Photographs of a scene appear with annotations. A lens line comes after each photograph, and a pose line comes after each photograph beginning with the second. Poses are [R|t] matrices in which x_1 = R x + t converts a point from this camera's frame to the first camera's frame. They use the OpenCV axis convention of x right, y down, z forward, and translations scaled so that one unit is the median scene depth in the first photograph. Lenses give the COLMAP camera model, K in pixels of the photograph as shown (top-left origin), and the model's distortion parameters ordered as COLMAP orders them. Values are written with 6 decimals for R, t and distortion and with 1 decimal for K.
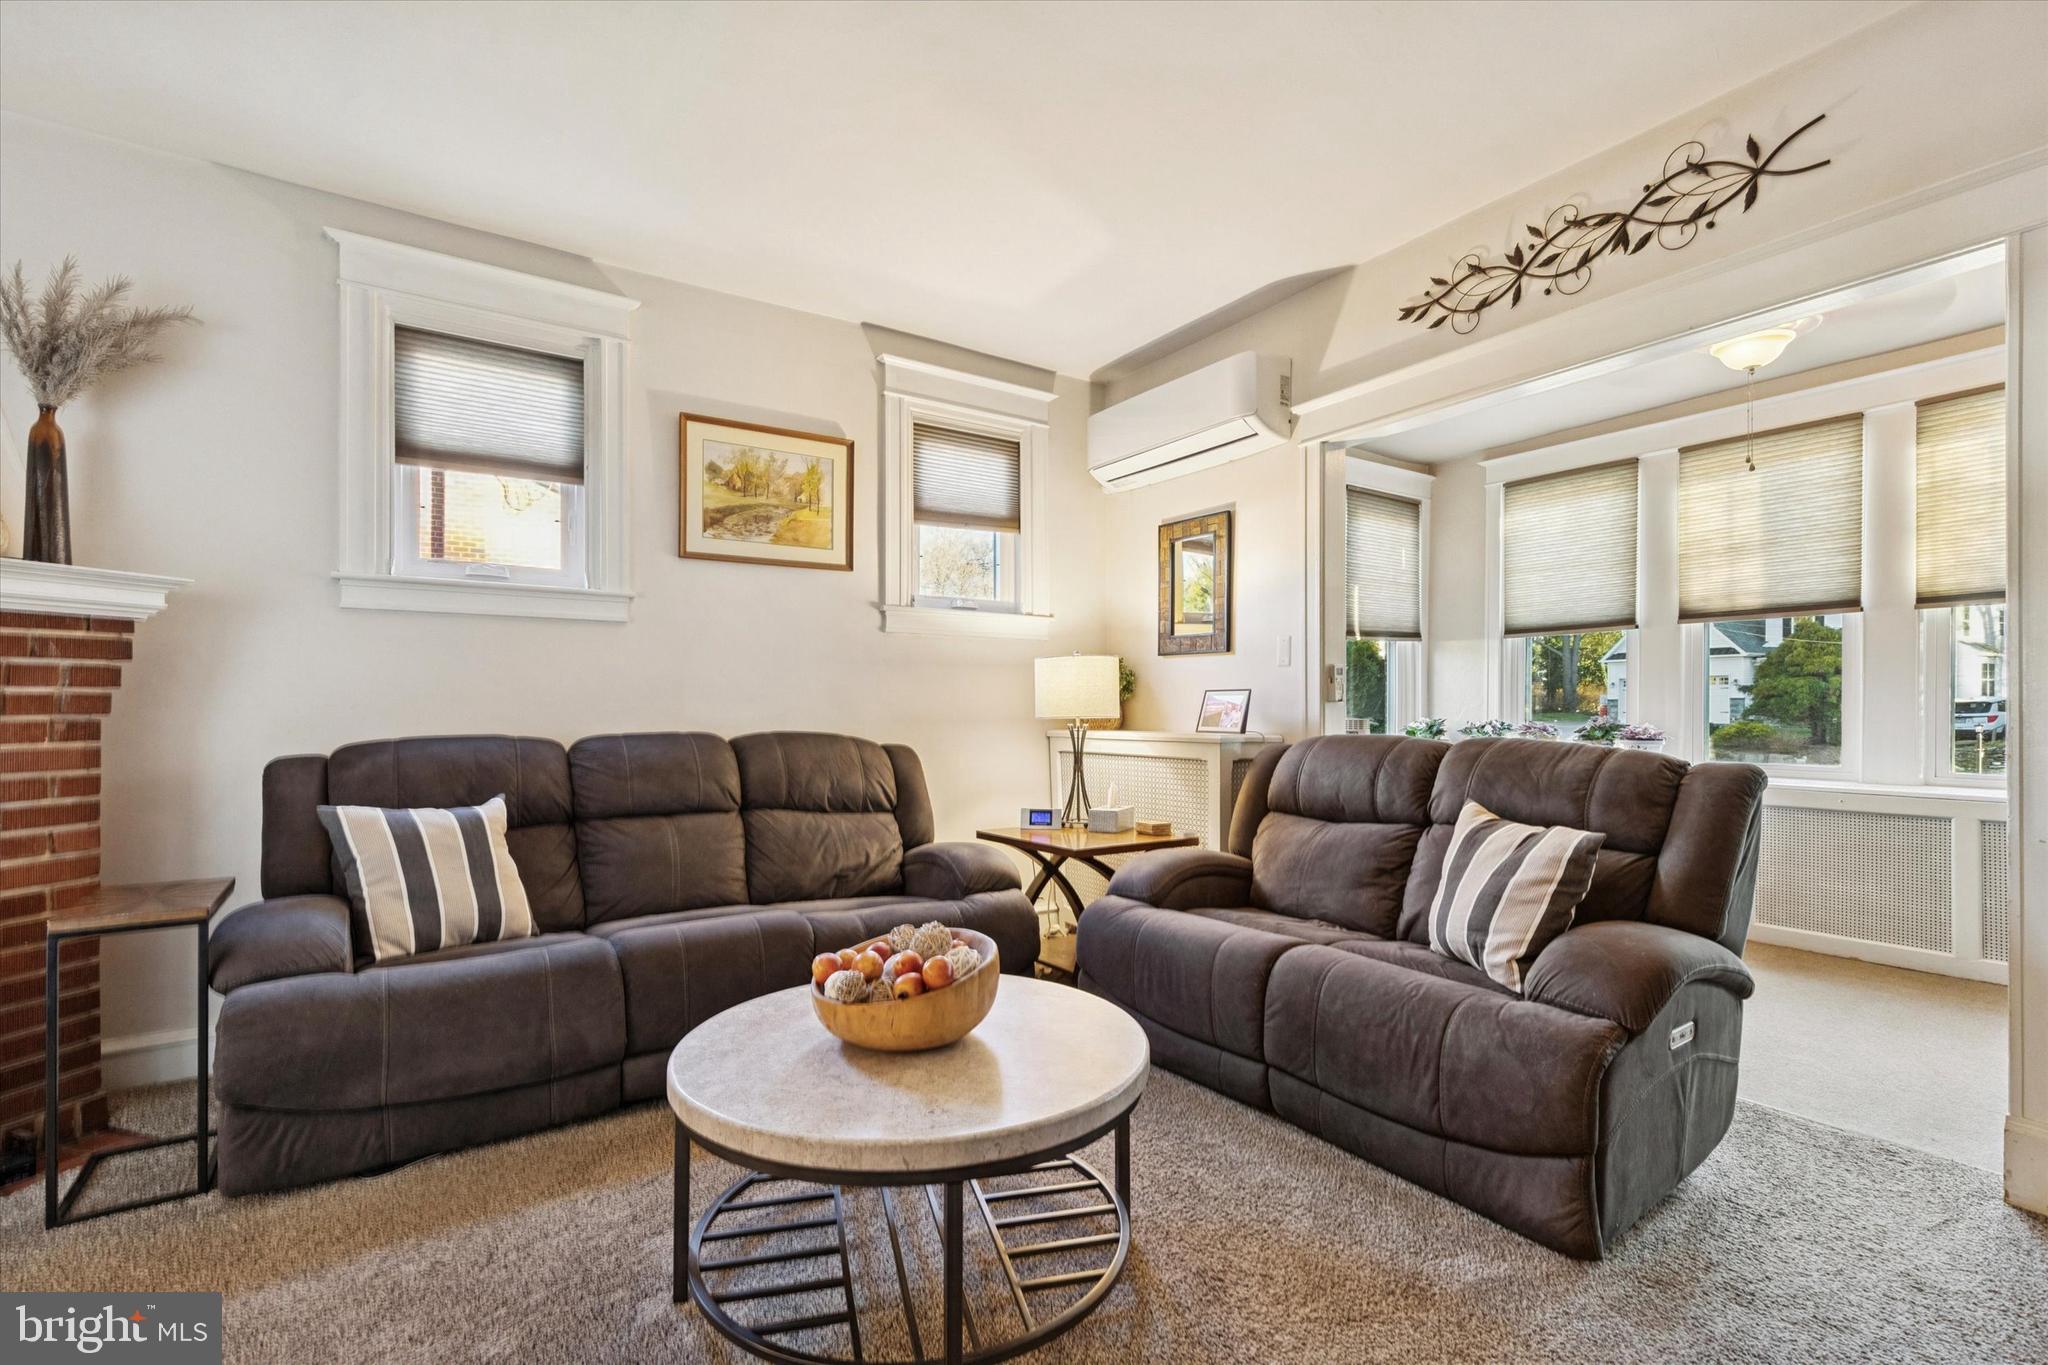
lens RADIAL K [[914.8, 0, 1021.1], [0, 914.8, 696.5], [0, 0, 1]] dist [0.004188, -0.000908]
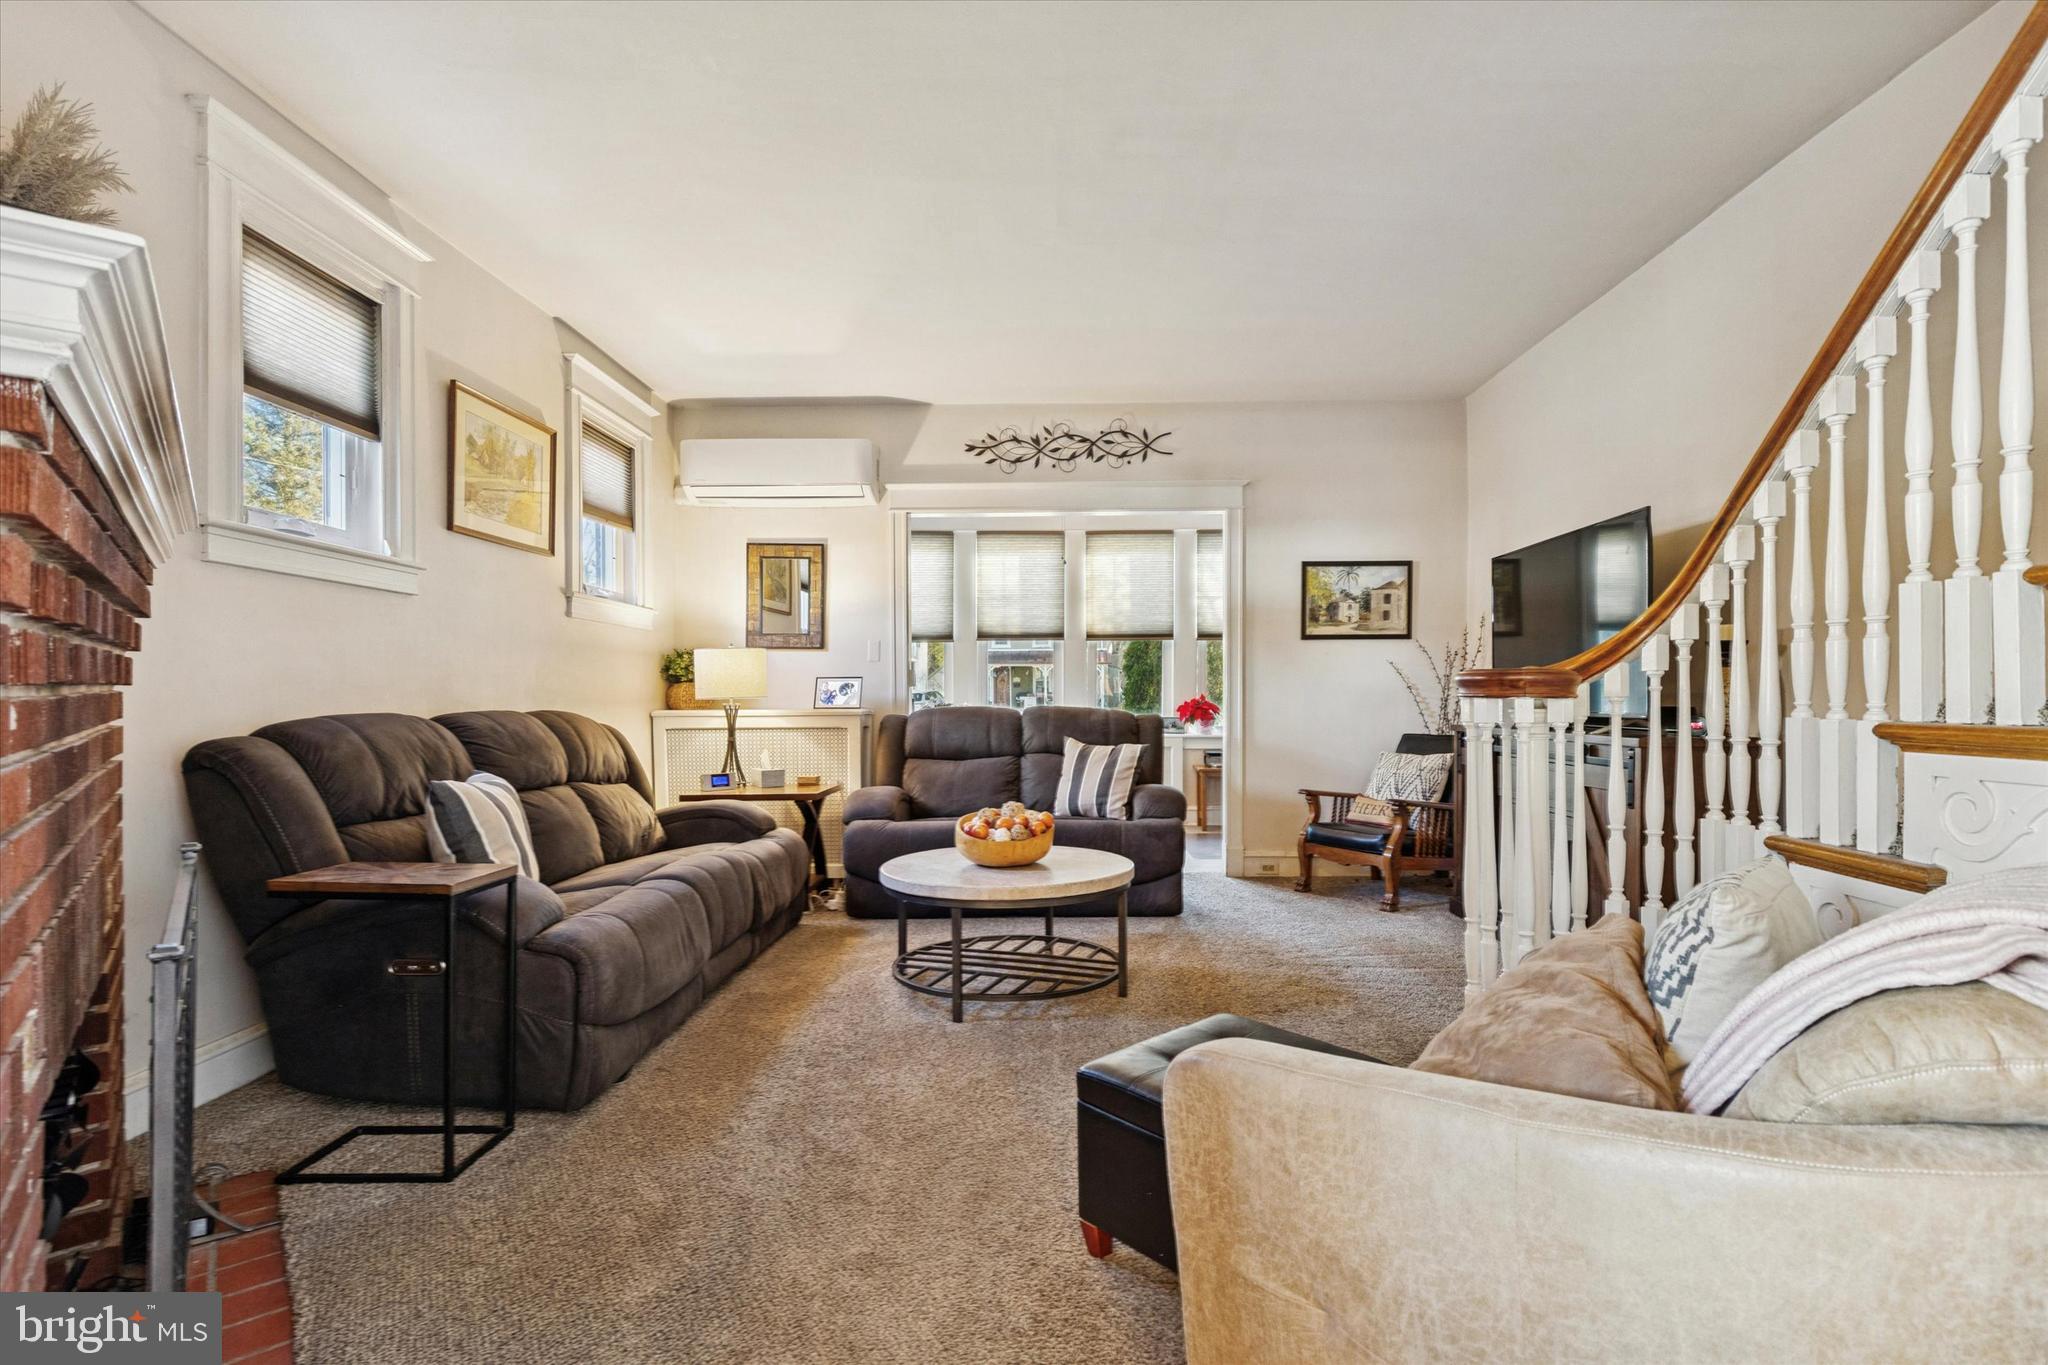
lens RADIAL K [[1011.5, 0, 1026.7], [0, 1011.5, 689.1], [0, 0, 1]] dist [0.000659, -0.000302]
pose [[0.573558, 0.007138, 0.819134, -0.930818], [-0.006921, 0.999969, -0.003867, 0.014906], [-0.819136, -0.003451, 0.573590, -0.107957]]
